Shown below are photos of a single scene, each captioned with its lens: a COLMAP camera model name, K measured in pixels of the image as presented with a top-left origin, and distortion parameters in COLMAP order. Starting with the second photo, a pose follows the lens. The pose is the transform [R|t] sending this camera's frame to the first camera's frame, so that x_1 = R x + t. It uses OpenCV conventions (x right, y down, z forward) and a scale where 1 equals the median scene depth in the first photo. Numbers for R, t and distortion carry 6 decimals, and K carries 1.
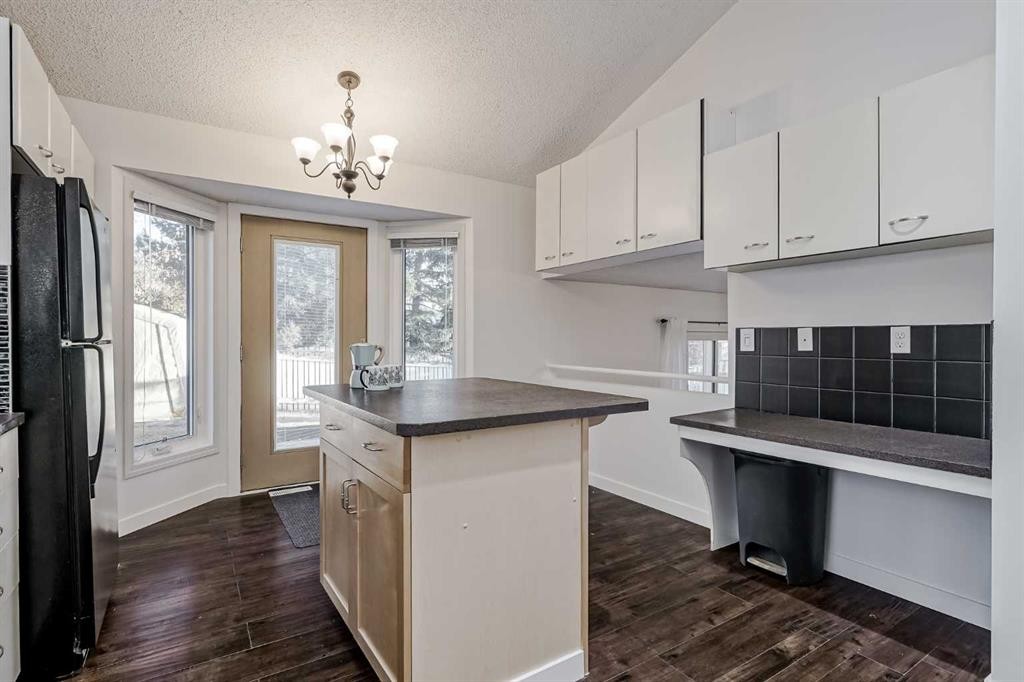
lens RADIAL K [[512.6, 0, 510.5], [0, 512.6, 337.5], [0, 0, 1]] dist [0.005220, 0.003291]
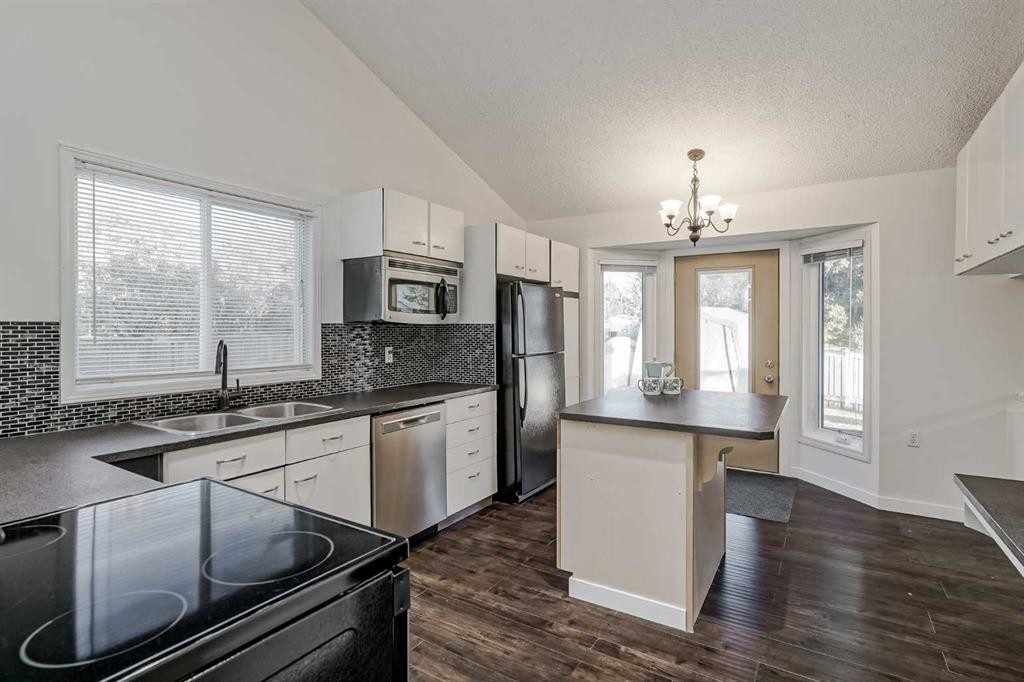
lens RADIAL K [[512.6, 0, 510.6], [0, 512.6, 333.6], [0, 0, 1]] dist [0.005220, 0.003291]
pose [[0.412659, 0.011773, -0.910810, 0.642406], [0.001353, 0.999907, 0.013538, -0.064120], [0.910885, -0.006819, 0.412604, 0.034276]]
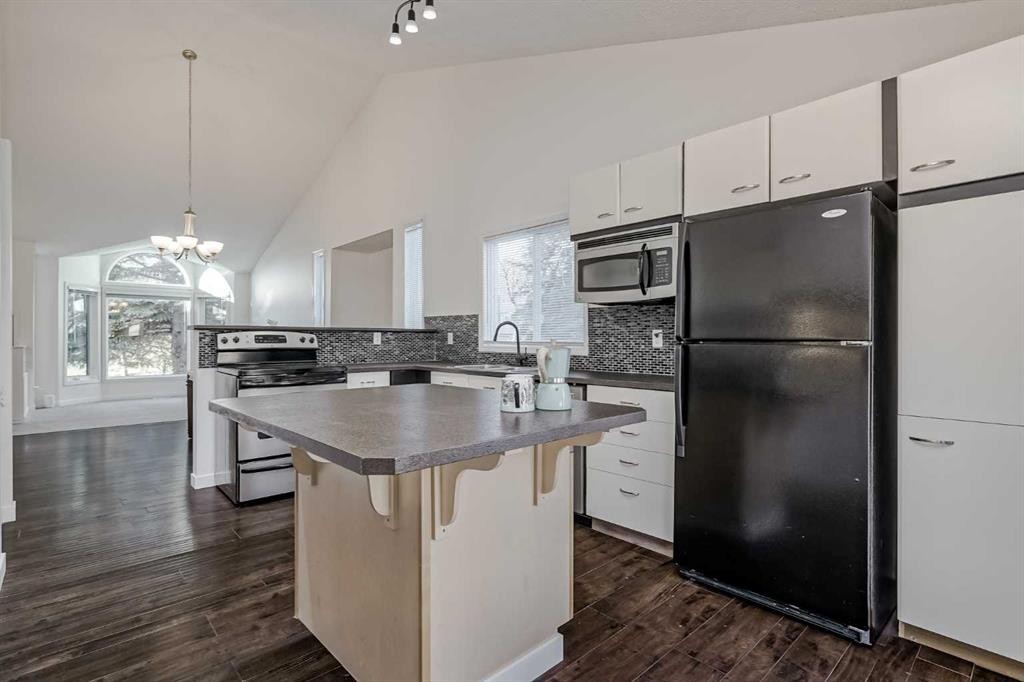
lens RADIAL K [[512.6, 0, 508.7], [0, 512.6, 341.0], [0, 0, 1]] dist [0.005220, 0.003291]
pose [[-0.986720, 0.004167, -0.162377, -0.085853], [0.003394, 0.999982, 0.005038, 0.000322], [0.162395, 0.004420, -0.986716, 1.283079]]
